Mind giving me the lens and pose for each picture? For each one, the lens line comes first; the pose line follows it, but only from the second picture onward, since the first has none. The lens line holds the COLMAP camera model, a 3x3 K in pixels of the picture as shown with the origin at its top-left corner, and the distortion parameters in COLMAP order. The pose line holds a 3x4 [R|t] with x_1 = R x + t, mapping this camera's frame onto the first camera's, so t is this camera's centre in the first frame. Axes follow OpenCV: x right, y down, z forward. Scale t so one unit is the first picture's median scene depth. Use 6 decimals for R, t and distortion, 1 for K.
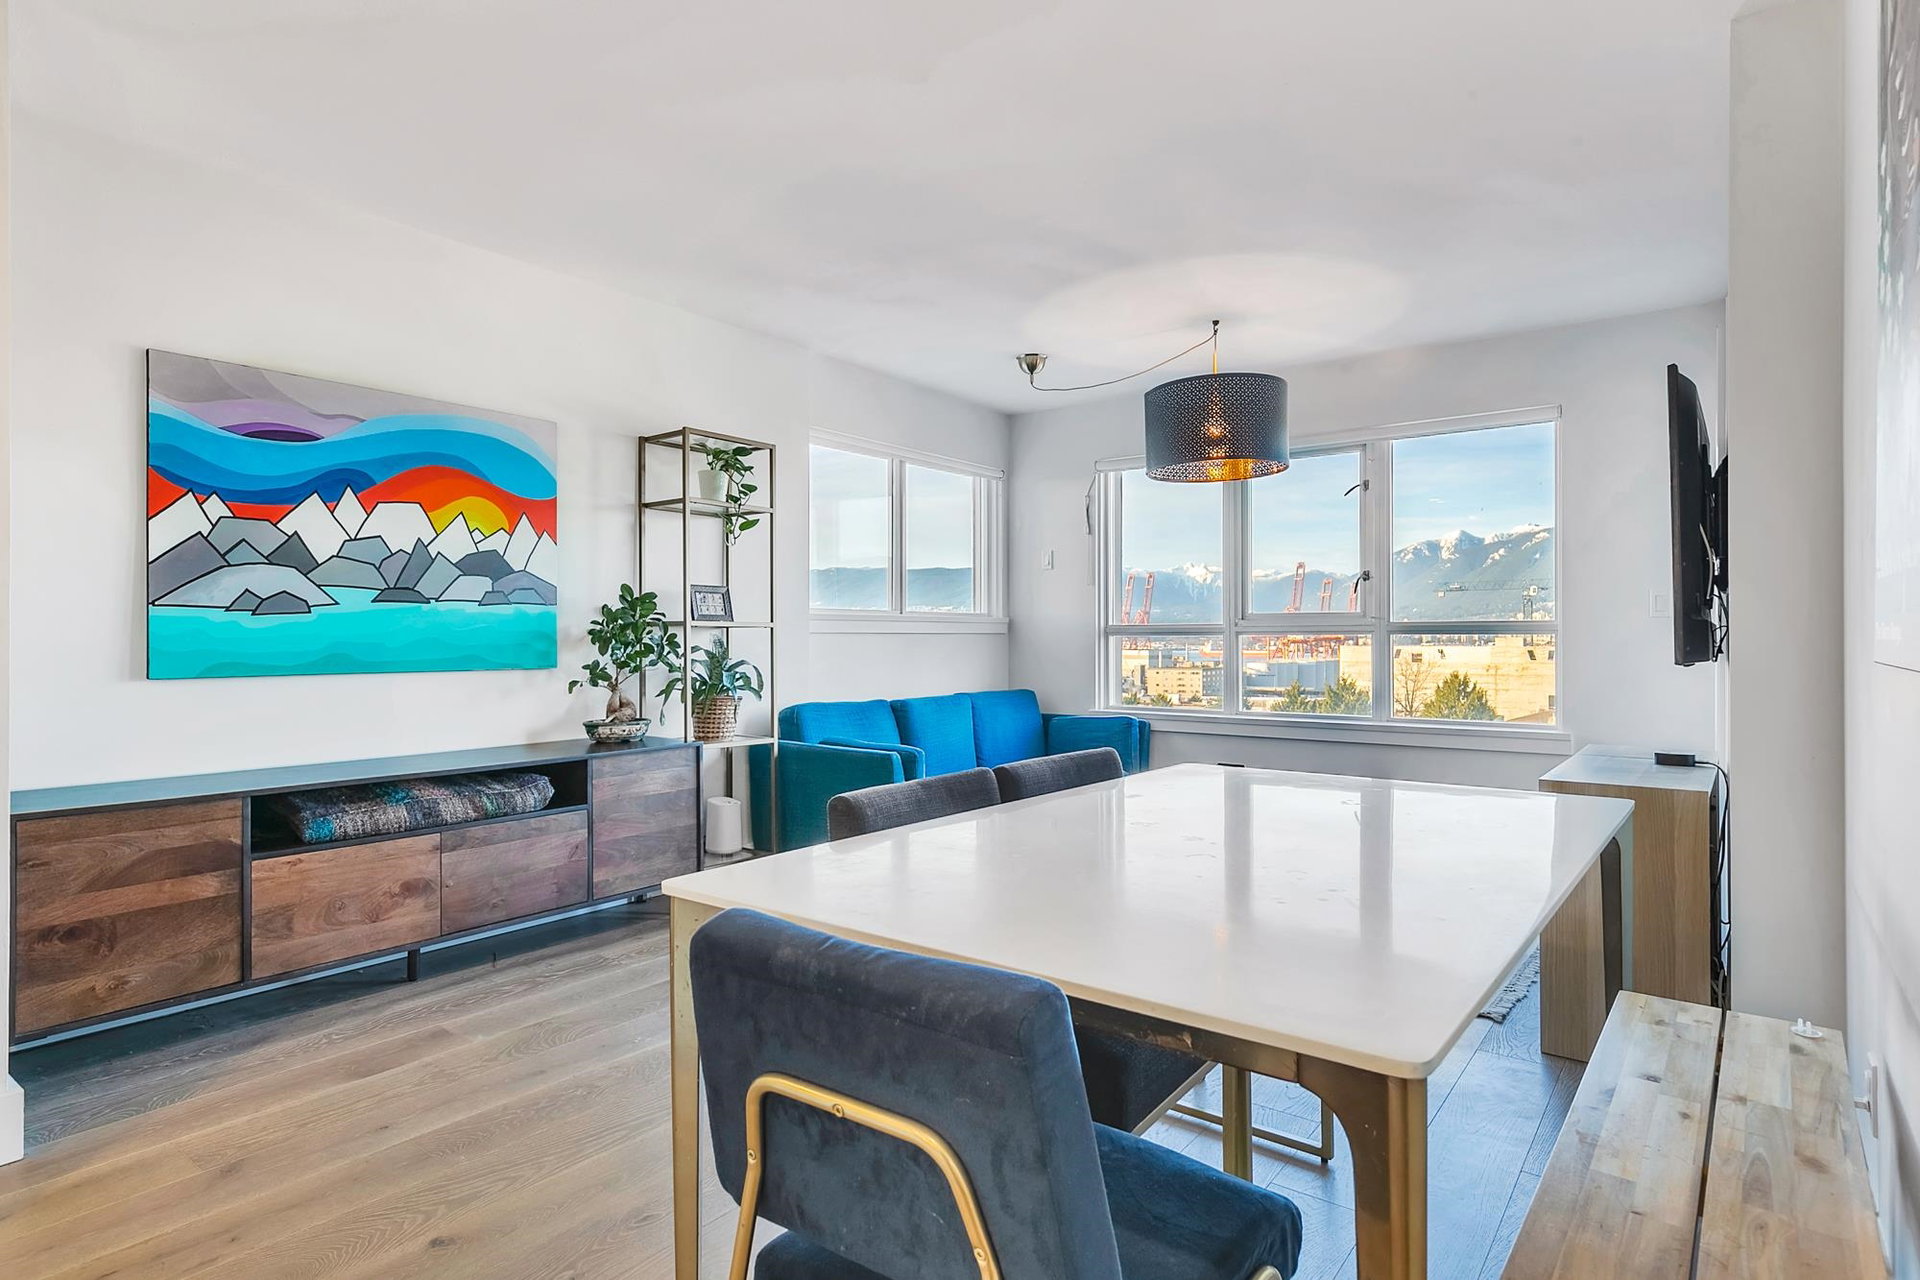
lens RADIAL K [[1017.6, 0, 951.3], [0, 1017.6, 624.0], [0, 0, 1]] dist [0.010532, -0.000859]
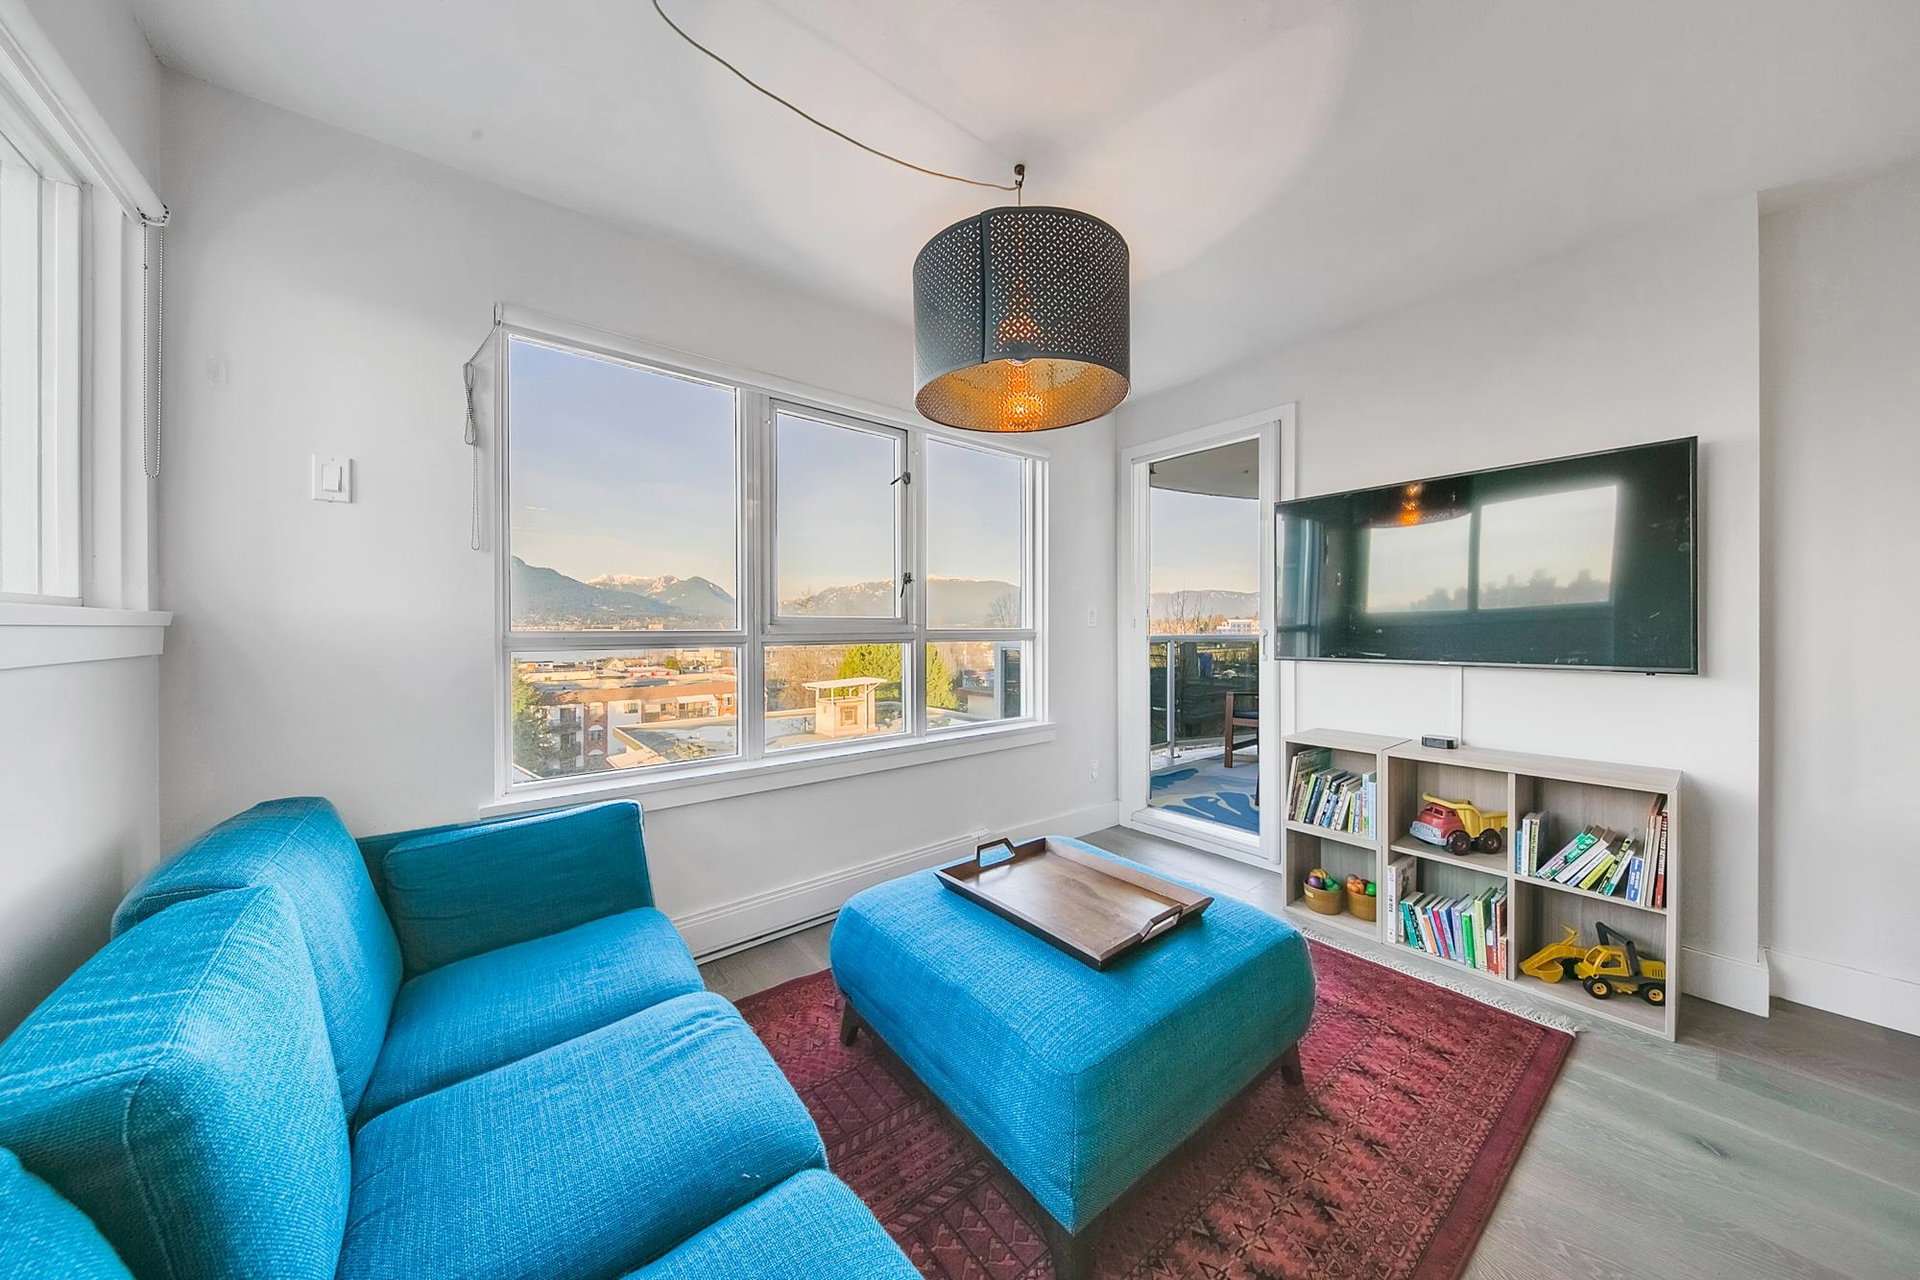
lens RADIAL K [[610.3, 0, 951.4], [0, 610.3, 633.7], [0, 0, 1]] dist [0.002240, -0.000500]
pose [[0.228924, -0.009214, 0.973401, -0.116102], [-0.011061, 0.999866, 0.012066, -0.005008], [-0.973381, -0.013529, 0.228791, 0.843801]]
